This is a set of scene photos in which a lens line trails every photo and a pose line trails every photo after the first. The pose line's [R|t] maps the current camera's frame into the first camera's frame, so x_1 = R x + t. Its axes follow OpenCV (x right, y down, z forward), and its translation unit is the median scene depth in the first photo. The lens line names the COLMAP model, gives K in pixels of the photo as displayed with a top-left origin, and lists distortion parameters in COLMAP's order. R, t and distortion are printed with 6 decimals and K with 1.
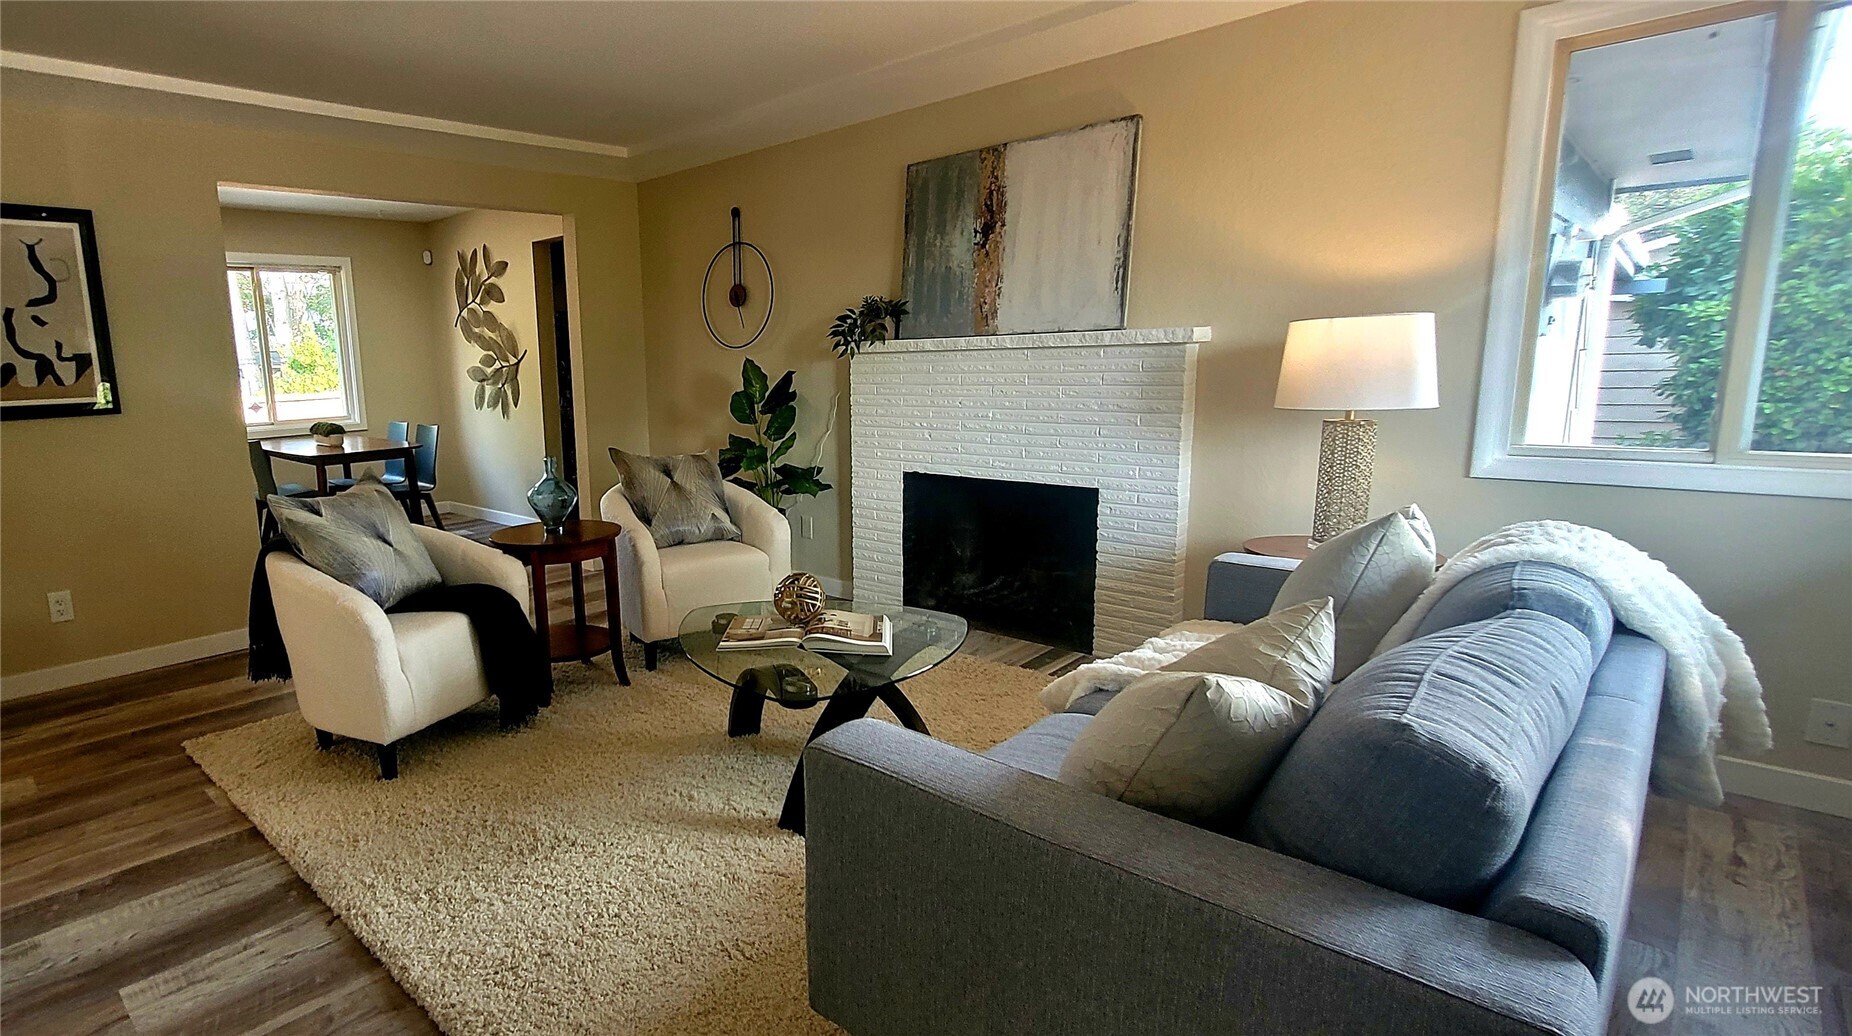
lens RADIAL K [[891.7, 0, 932.3], [0, 891.7, 522.9], [0, 0, 1]] dist [0.003430, -0.001039]
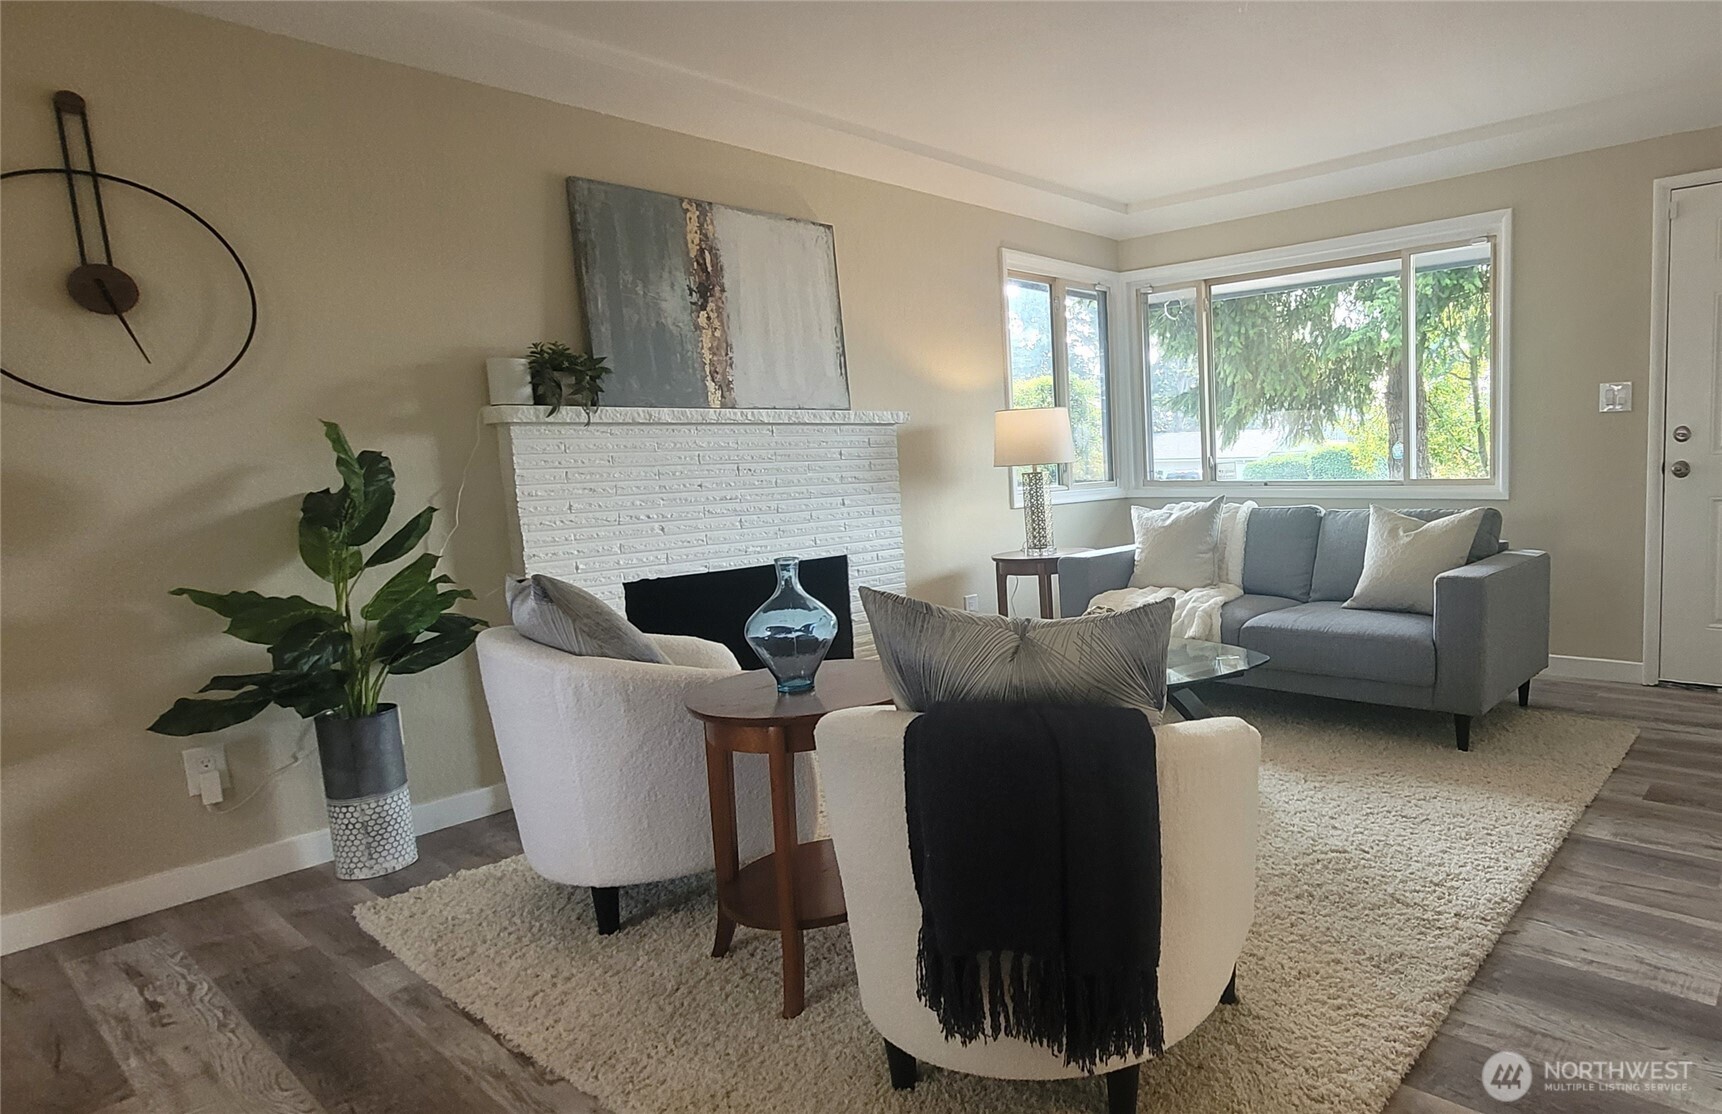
lens RADIAL K [[1043.3, 0, 863.3], [0, 1043.3, 552.1], [0, 0, 1]] dist [0.002281, 0.003591]
pose [[0.057831, -0.078253, 0.995255, -0.991500], [0.198330, 0.977953, 0.065369, -0.111763], [-0.978428, 0.193609, 0.072076, 0.827900]]
